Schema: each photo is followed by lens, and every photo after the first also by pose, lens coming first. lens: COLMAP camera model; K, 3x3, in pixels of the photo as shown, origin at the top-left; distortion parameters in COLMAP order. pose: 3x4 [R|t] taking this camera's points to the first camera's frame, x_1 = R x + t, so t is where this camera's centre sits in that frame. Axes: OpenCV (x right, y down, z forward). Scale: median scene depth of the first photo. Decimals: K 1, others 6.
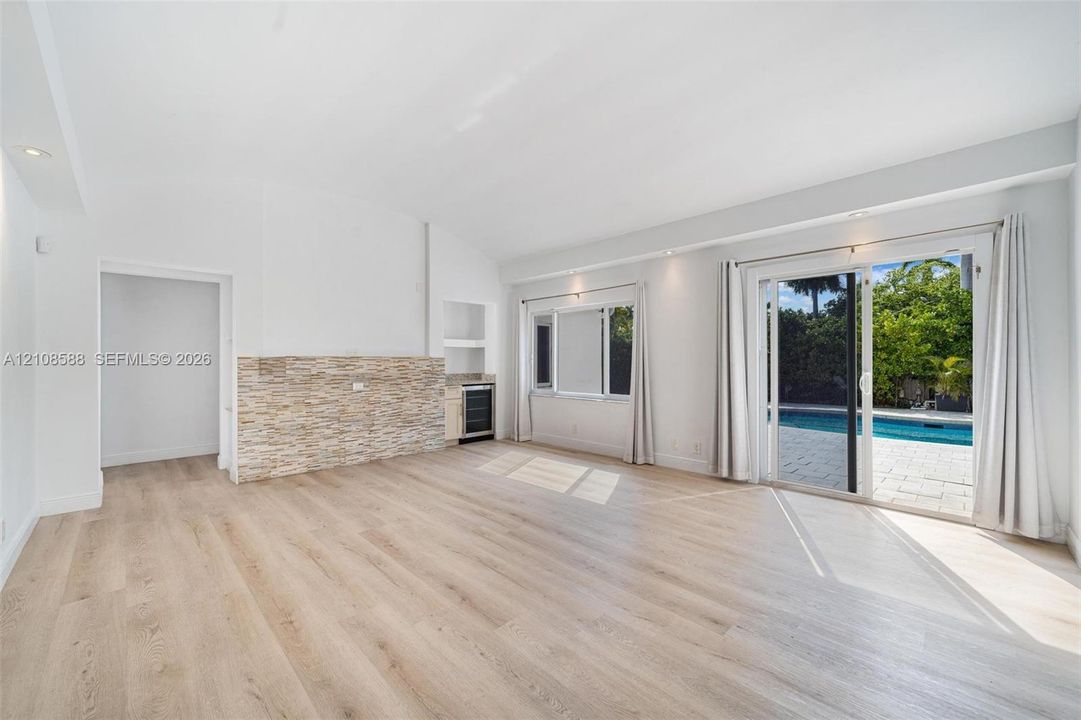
lens RADIAL K [[421.3, 0, 540.5], [0, 421.3, 360.0], [0, 0, 1]] dist [-0.000405, 0.000047]
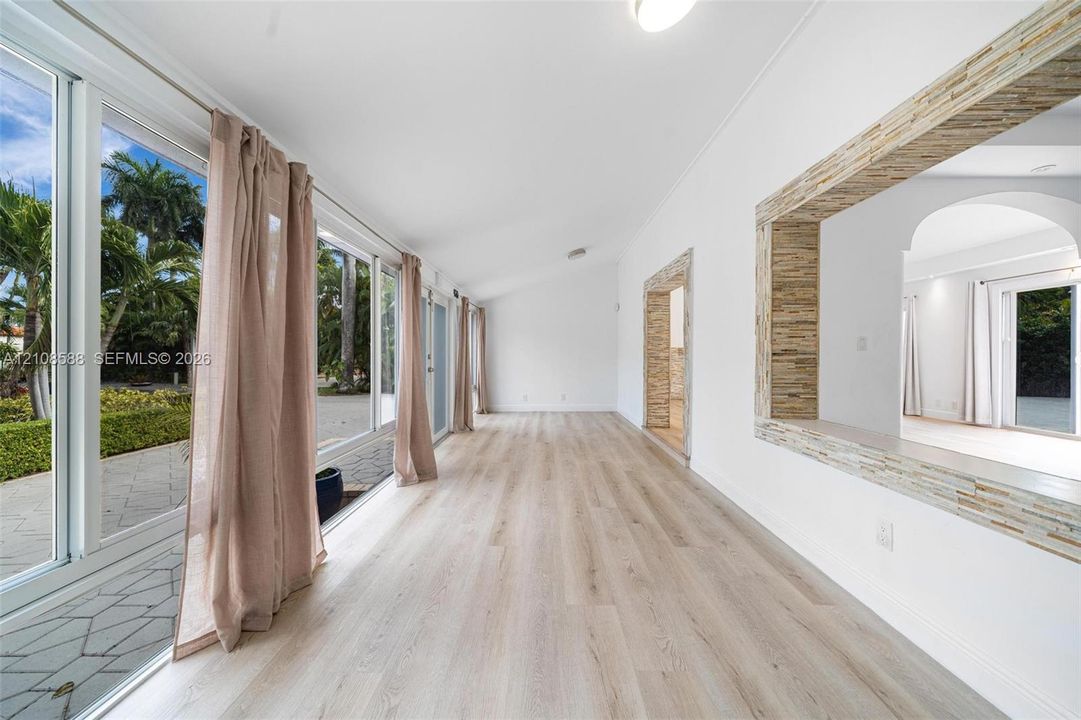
lens RADIAL K [[384.3, 0, 535.6], [0, 384.3, 356.6], [0, 0, 1]] dist [-0.001146, -0.000086]
pose [[0.697850, 0.005622, -0.716222, 0.280777], [-0.003156, 0.999984, 0.004774, 0.030870], [0.716237, -0.001071, 0.697856, -0.933432]]
